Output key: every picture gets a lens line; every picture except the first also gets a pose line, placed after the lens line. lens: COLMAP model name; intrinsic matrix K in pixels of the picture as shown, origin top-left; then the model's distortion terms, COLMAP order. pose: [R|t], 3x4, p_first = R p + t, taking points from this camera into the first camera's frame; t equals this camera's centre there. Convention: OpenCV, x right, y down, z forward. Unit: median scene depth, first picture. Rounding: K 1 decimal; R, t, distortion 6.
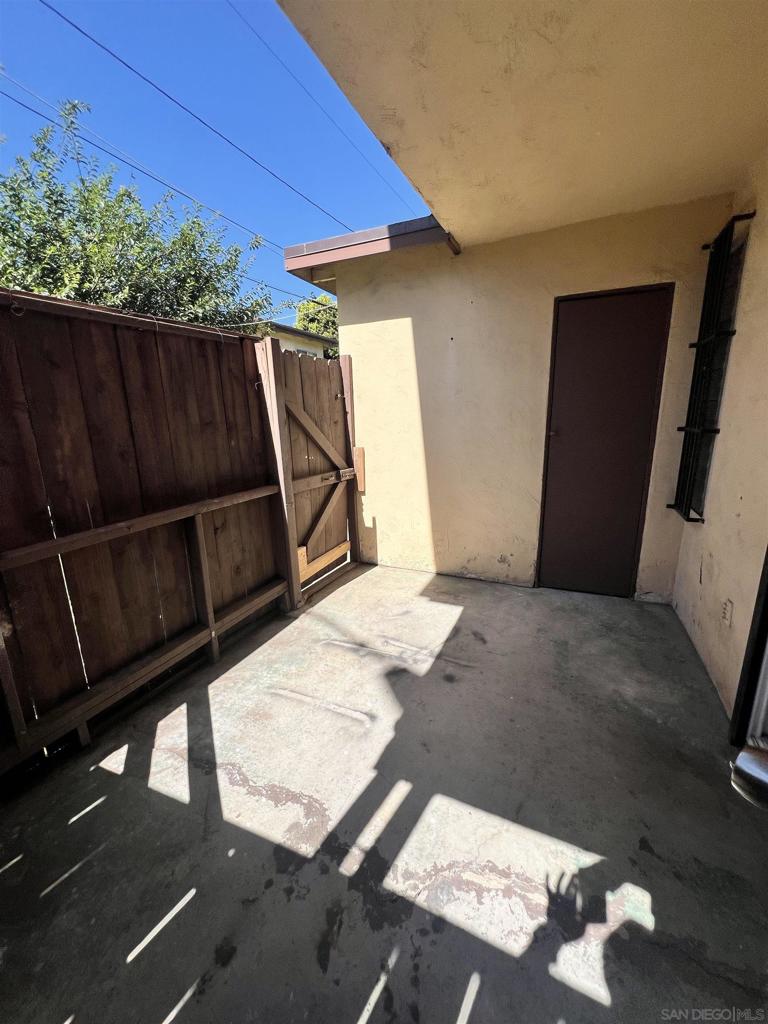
lens RADIAL K [[409.2, 0, 381.6], [0, 409.2, 514.4], [0, 0, 1]] dist [-0.008436, 0.003763]
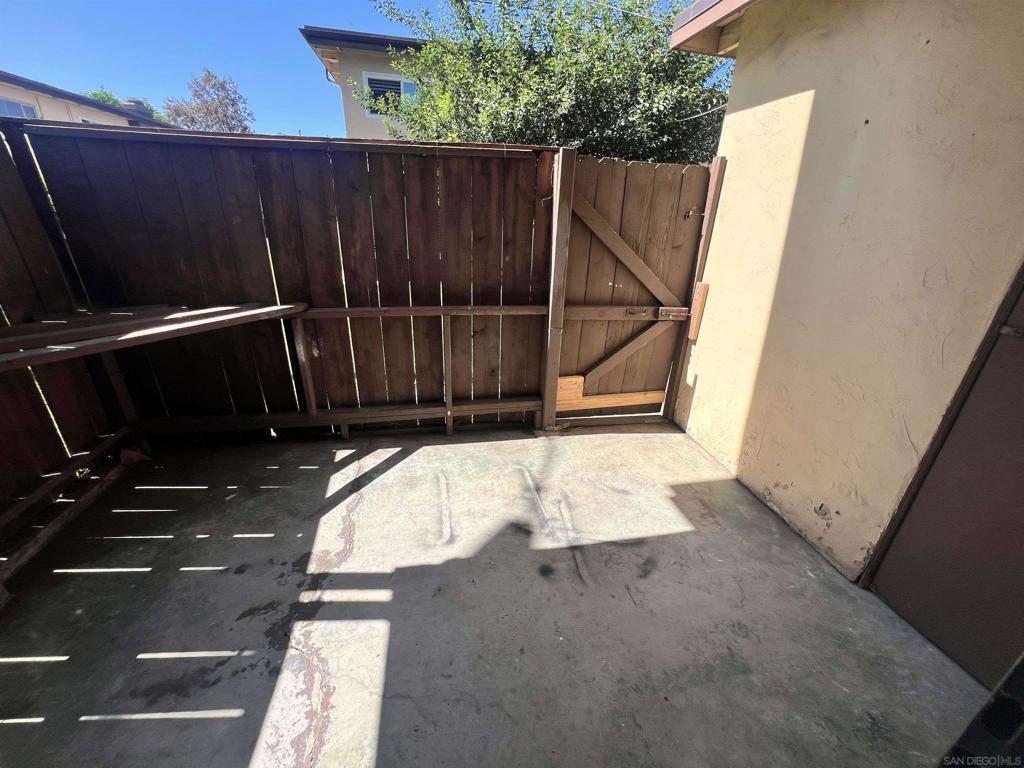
lens RADIAL K [[409.2, 0, 509.5], [0, 409.2, 382.0], [0, 0, 1]] dist [-0.008436, 0.003763]
pose [[0.584183, 0.357083, -0.728849, 0.552760], [-0.239480, 0.933871, 0.265582, -0.164653], [0.775486, 0.019396, 0.631066, 0.353393]]
